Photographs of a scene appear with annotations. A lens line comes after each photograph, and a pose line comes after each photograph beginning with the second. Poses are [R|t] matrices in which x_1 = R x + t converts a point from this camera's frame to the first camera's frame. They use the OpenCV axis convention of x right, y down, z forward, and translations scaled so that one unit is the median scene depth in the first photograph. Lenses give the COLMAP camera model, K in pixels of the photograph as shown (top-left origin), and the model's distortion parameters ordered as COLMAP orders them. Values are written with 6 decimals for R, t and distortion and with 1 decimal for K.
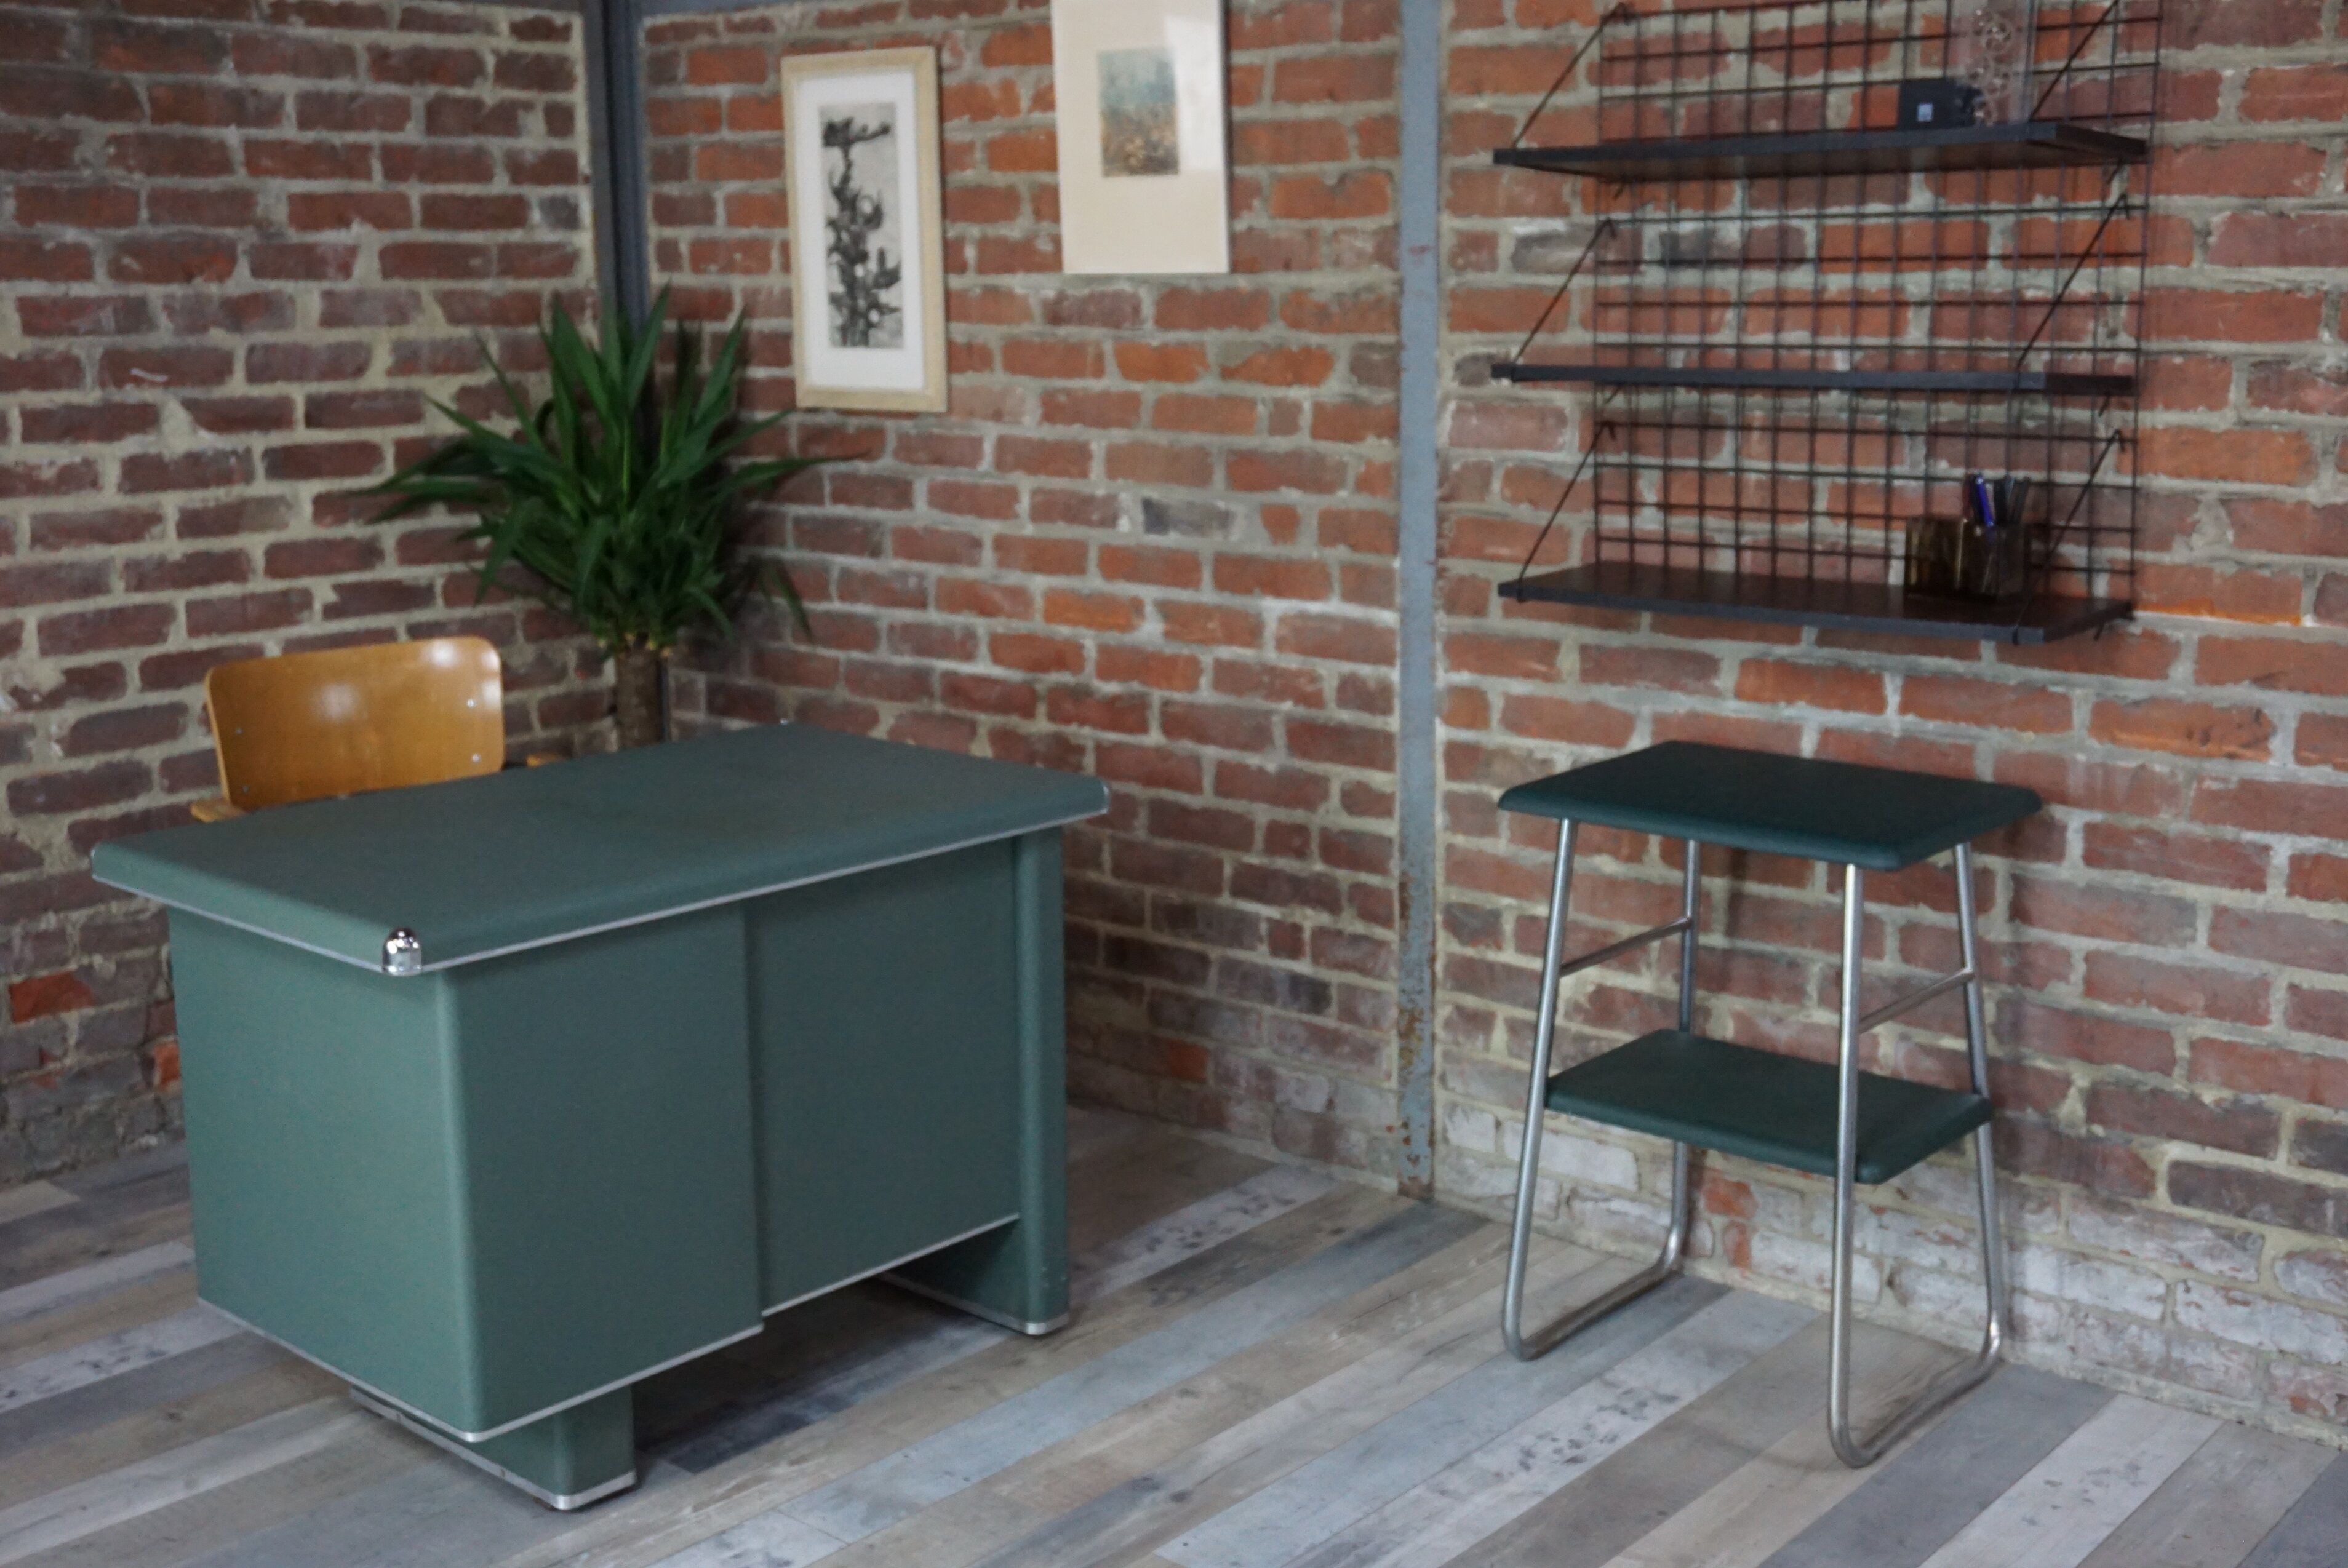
lens RADIAL K [[2591.5, 0, 1193.3], [0, 2591.5, 803.1], [0, 0, 1]] dist [-0.037772, 0.000000]
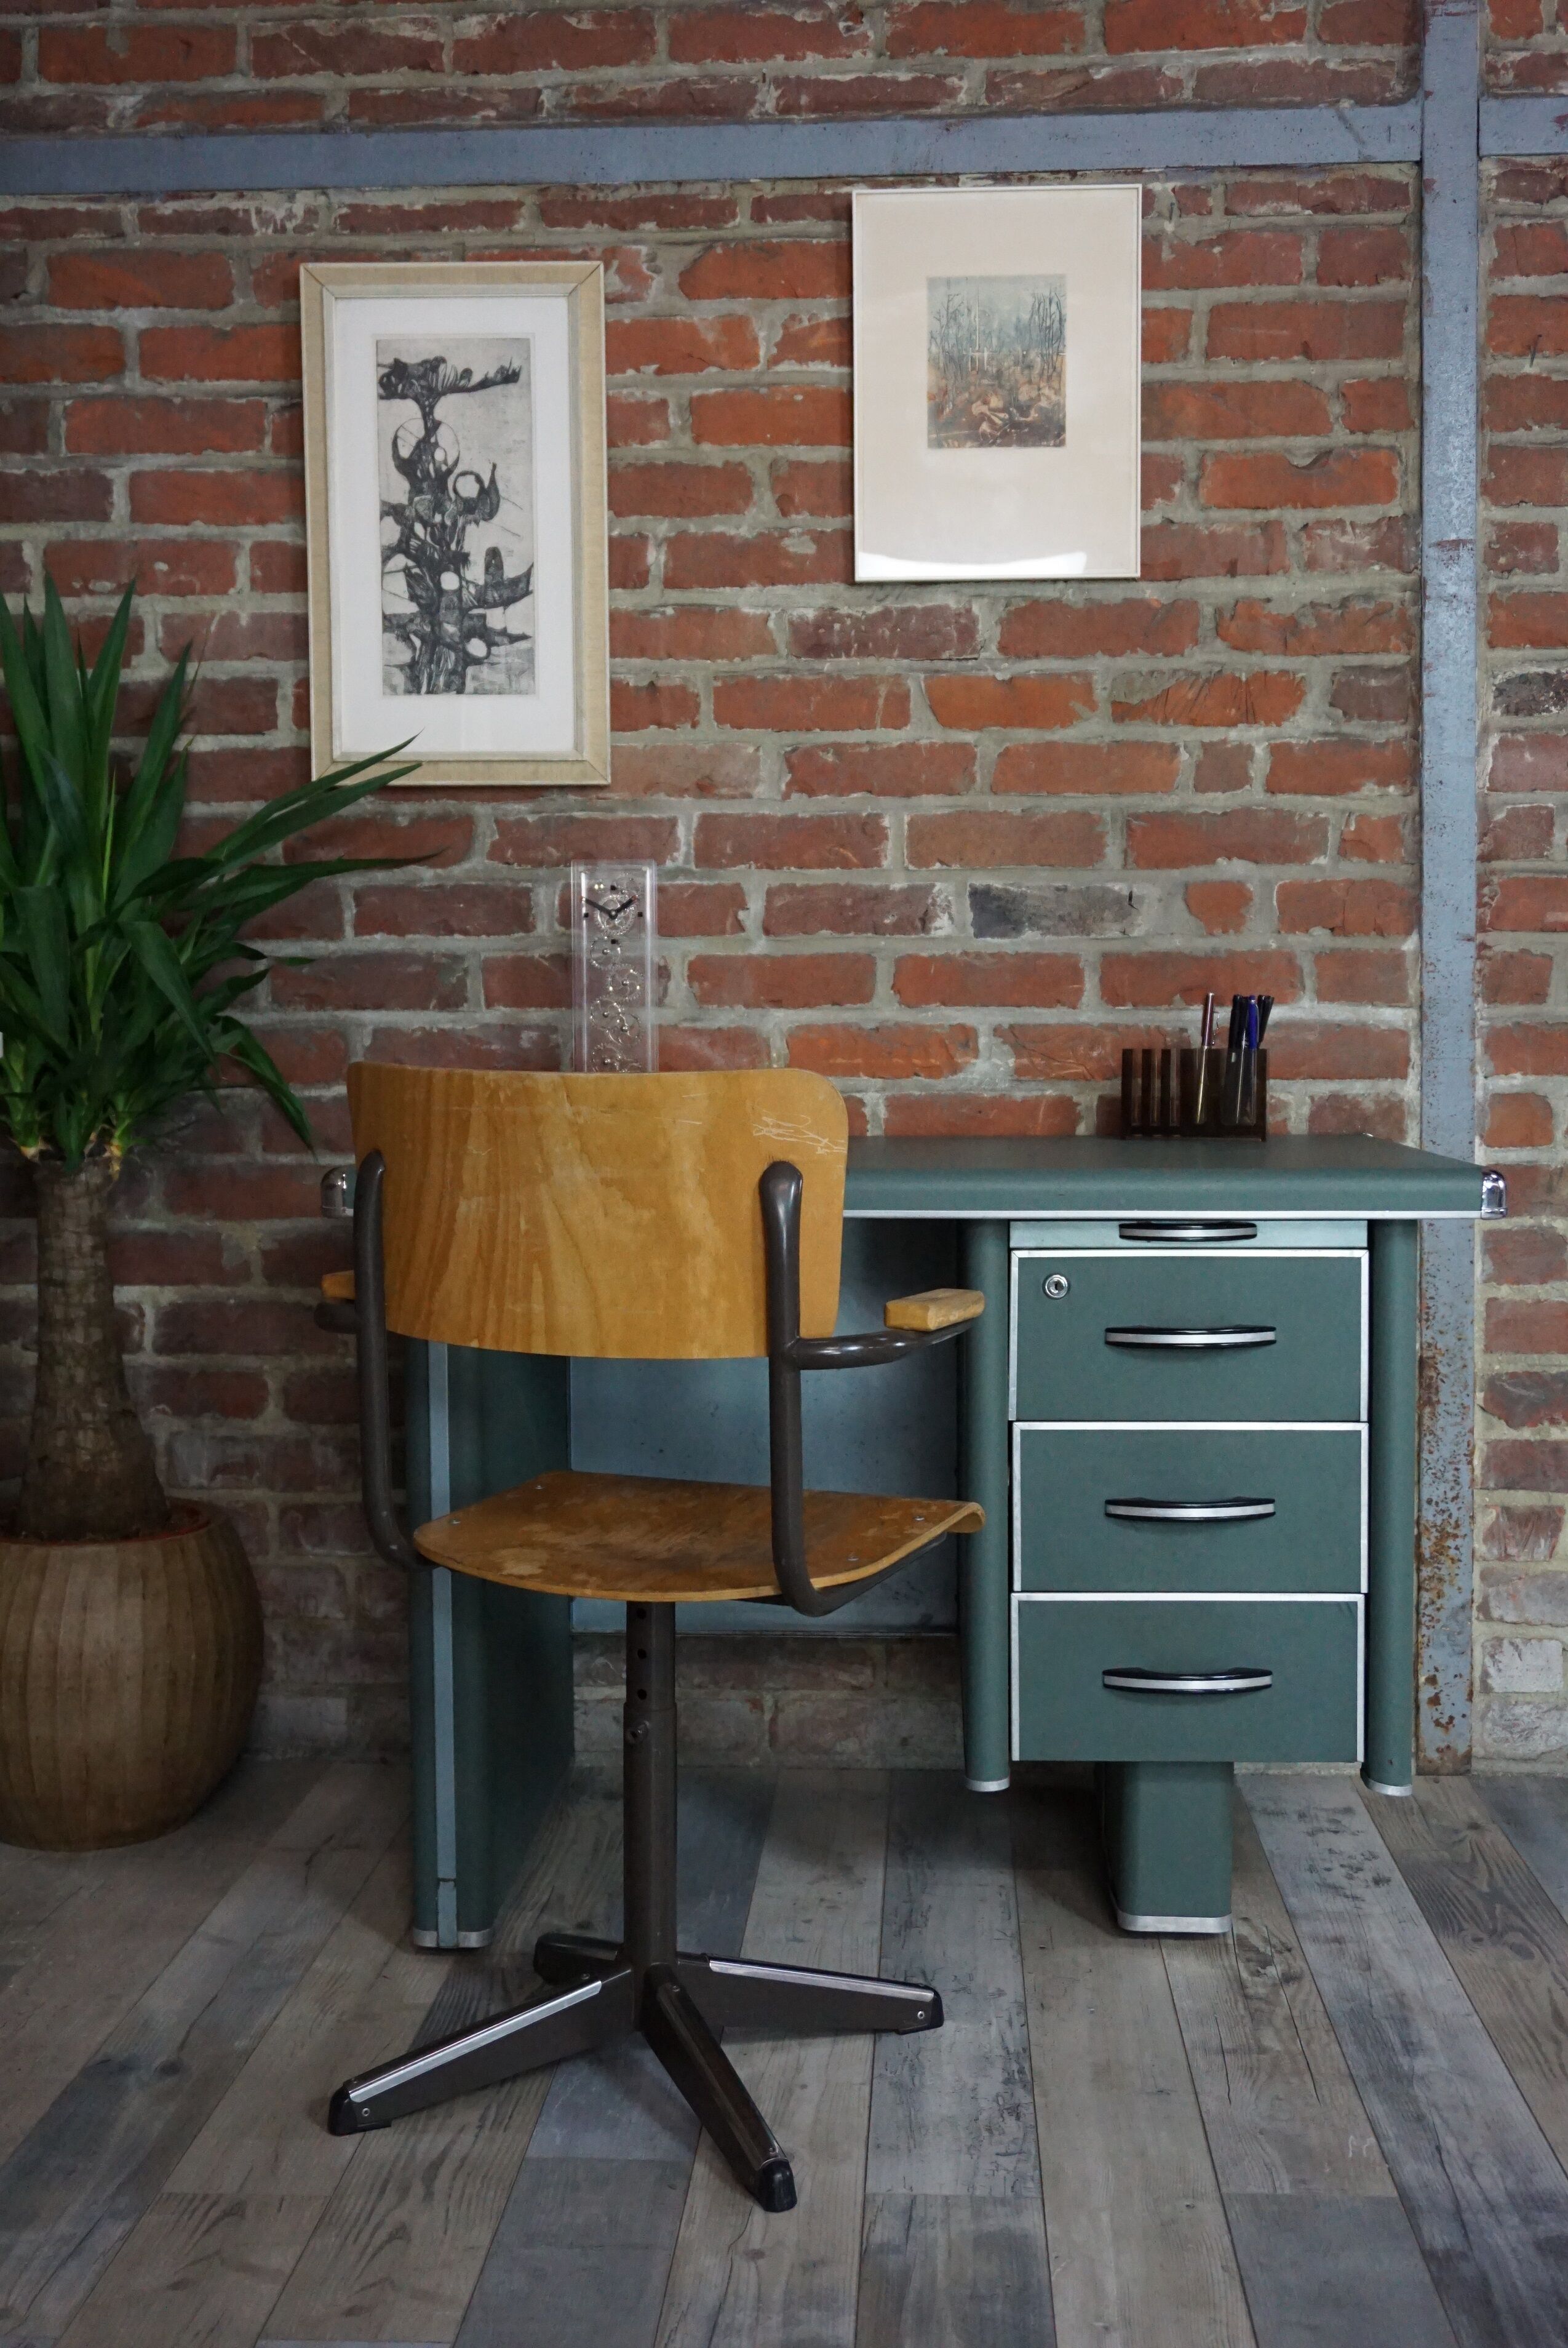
lens RADIAL K [[2462.7, 0, 781.4], [0, 2462.7, 1198.1], [0, 0, 1]] dist [-0.005892, 0.000000]
pose [[0.803301, -0.037344, 0.594401, -0.486503], [0.122014, 0.987182, -0.102875, 0.034047], [-0.582941, 0.155165, 0.797561, 0.496279]]
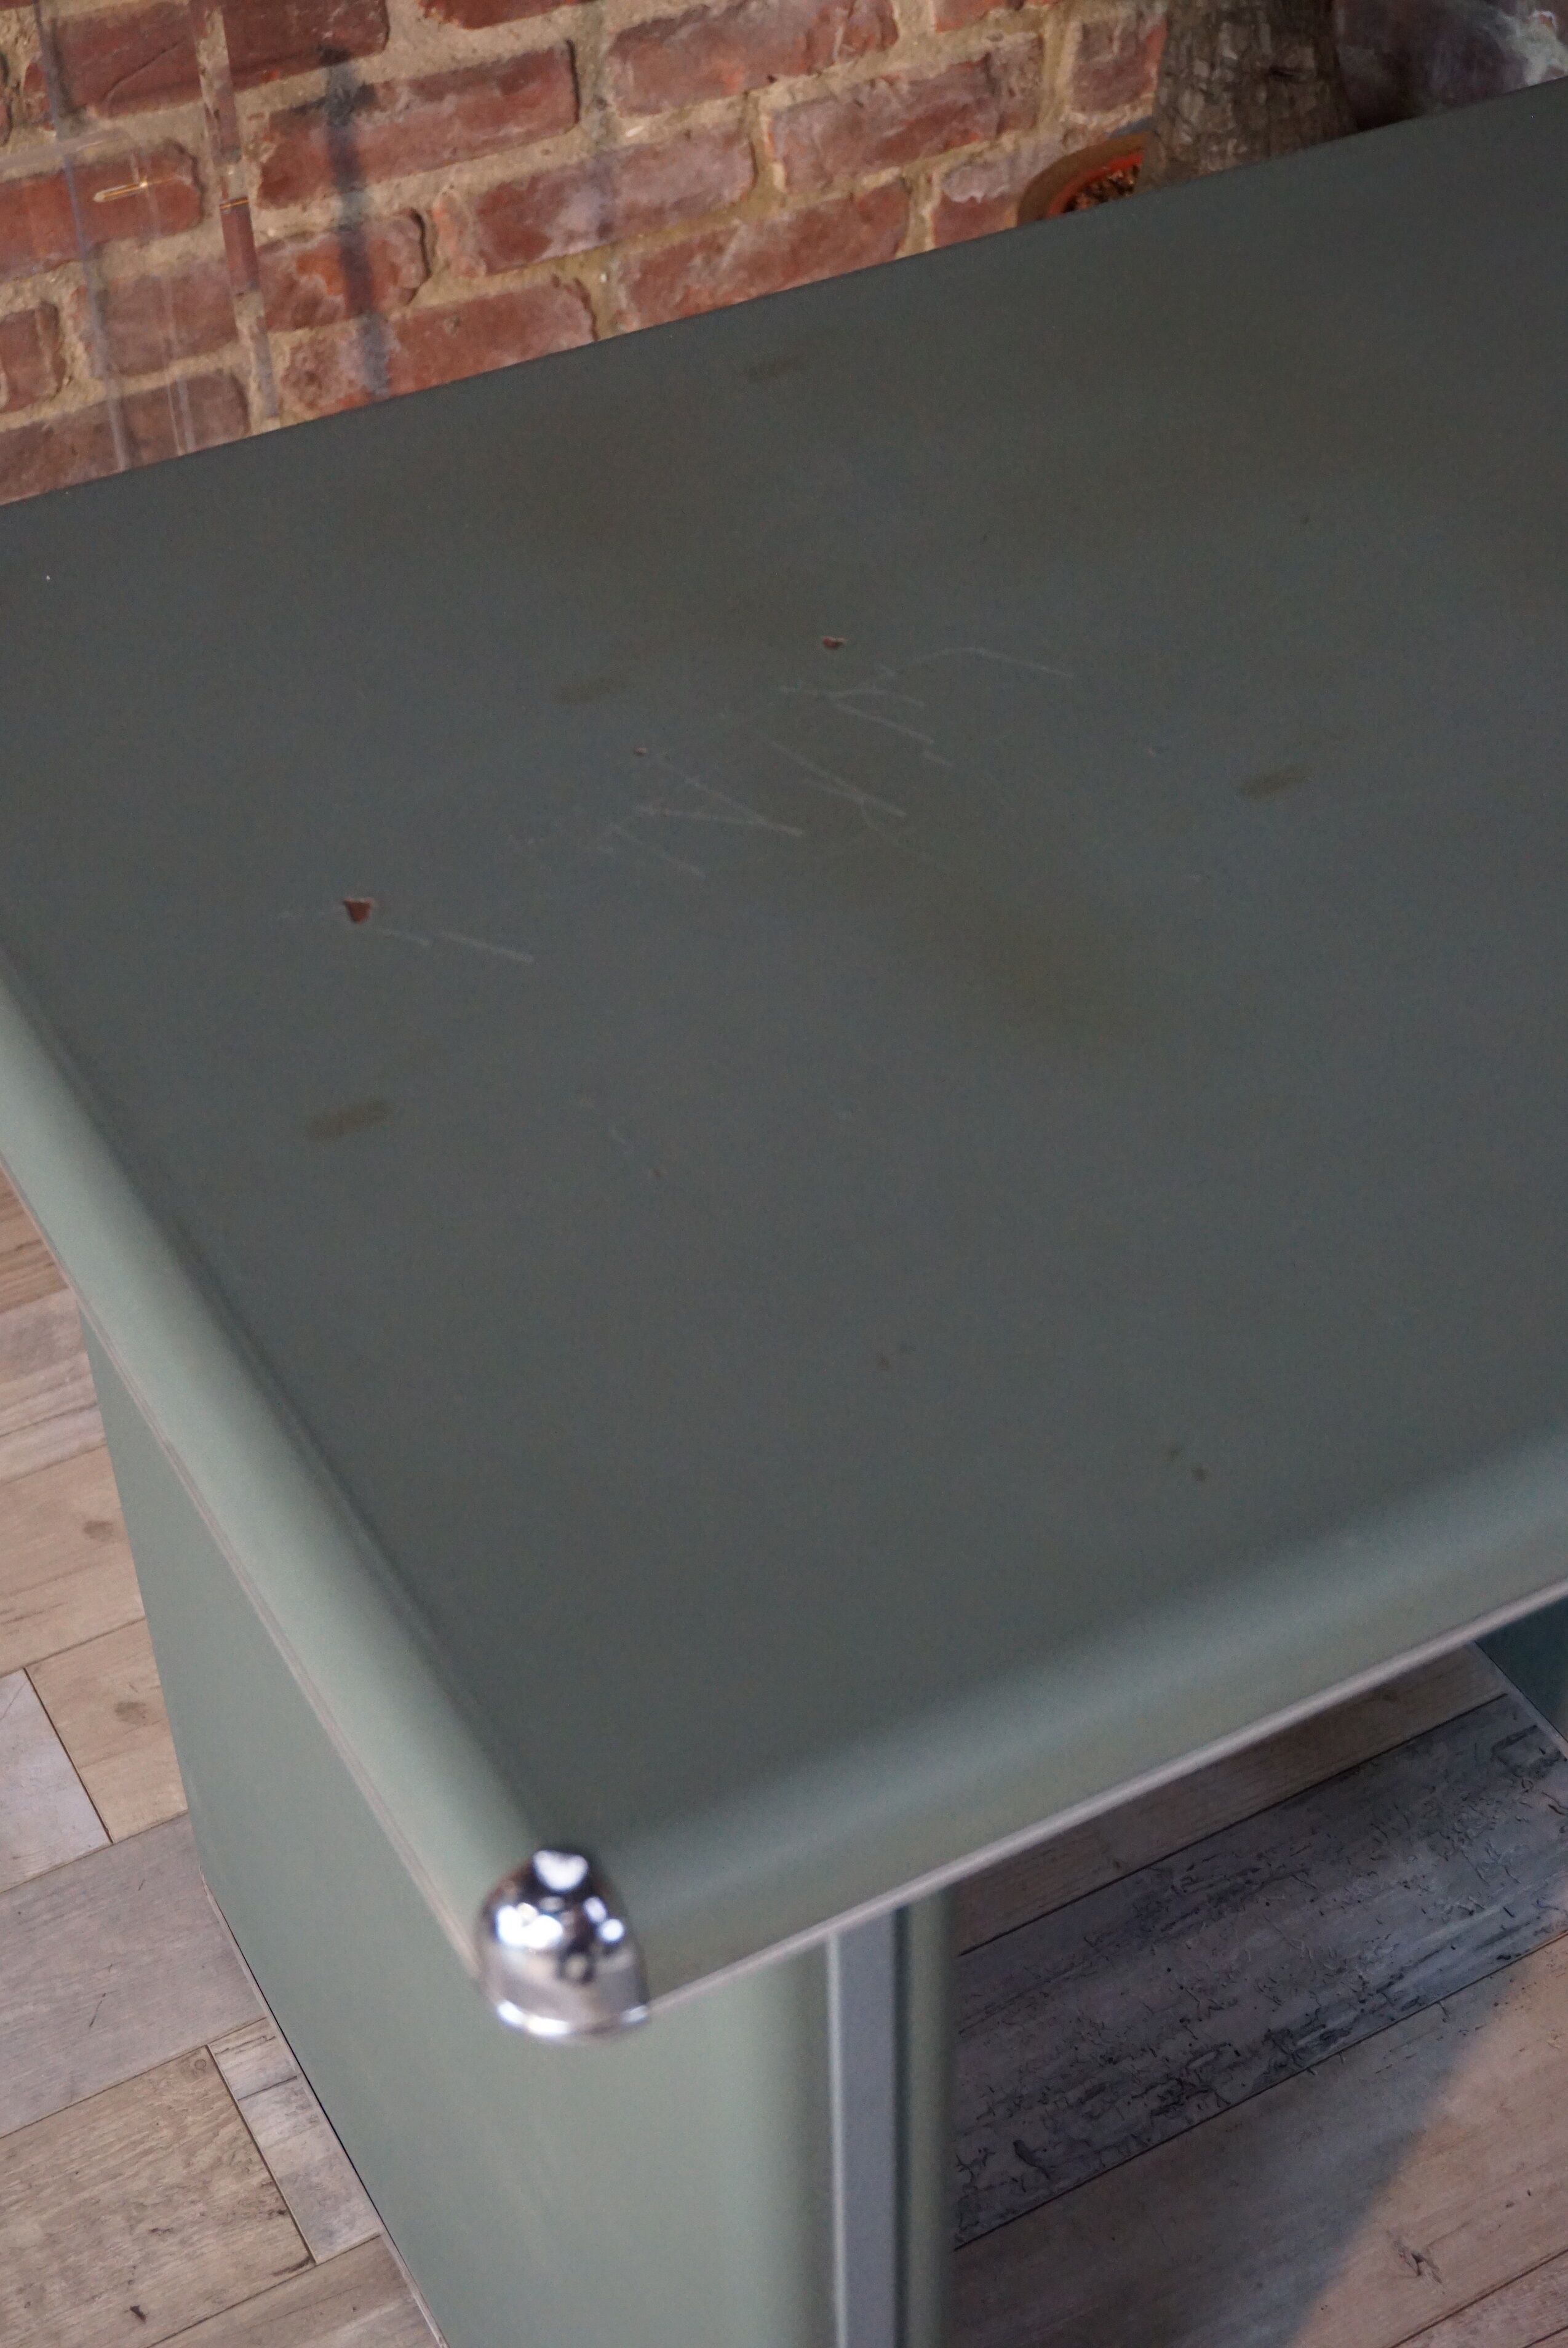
lens RADIAL K [[3413.8, 0, 790.6], [0, 3413.8, 1182.7], [0, 0, 1]] dist [0.011545, 0.000000]
pose [[0.934461, 0.219825, -0.280106, -0.119442], [-0.050926, 0.861095, 0.505887, -0.114894], [0.352404, -0.458467, 0.815855, 0.603643]]
